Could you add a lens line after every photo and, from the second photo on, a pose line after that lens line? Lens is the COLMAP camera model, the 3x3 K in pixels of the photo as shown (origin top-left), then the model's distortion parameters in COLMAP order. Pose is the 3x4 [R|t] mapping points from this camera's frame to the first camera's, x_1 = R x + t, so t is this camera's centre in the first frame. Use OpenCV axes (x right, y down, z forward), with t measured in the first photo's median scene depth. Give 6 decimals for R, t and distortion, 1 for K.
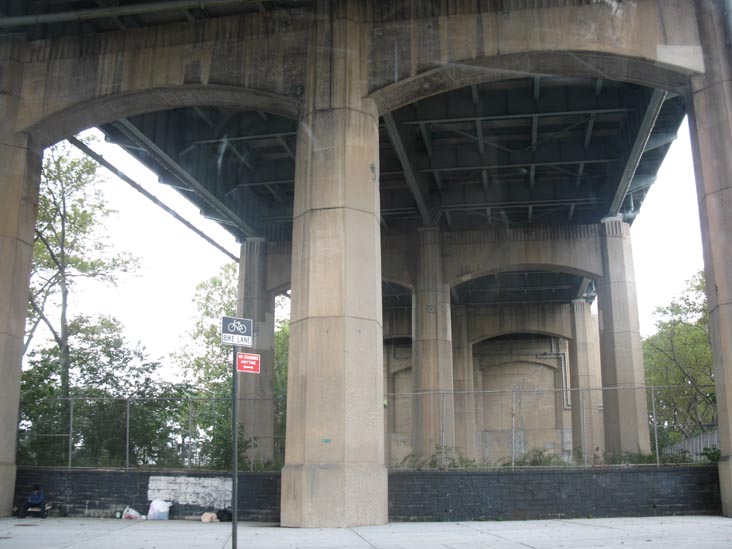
lens RADIAL K [[819.2, 0, 366.0], [0, 819.2, 274.5], [0, 0, 1]] dist [-0.232229, 0.398525]
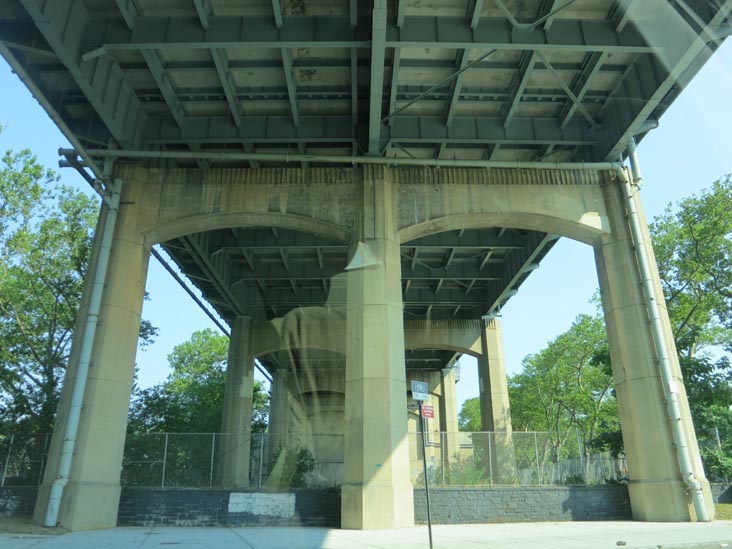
lens RADIAL K [[565.4, 0, 366.0], [0, 565.4, 274.5], [0, 0, 1]] dist [-0.013308, -0.003158]
pose [[0.981504, 0.068048, 0.178938, -0.235951], [-0.045311, 0.990711, -0.128215, -0.001575], [-0.186001, 0.117736, 0.975470, -0.014846]]
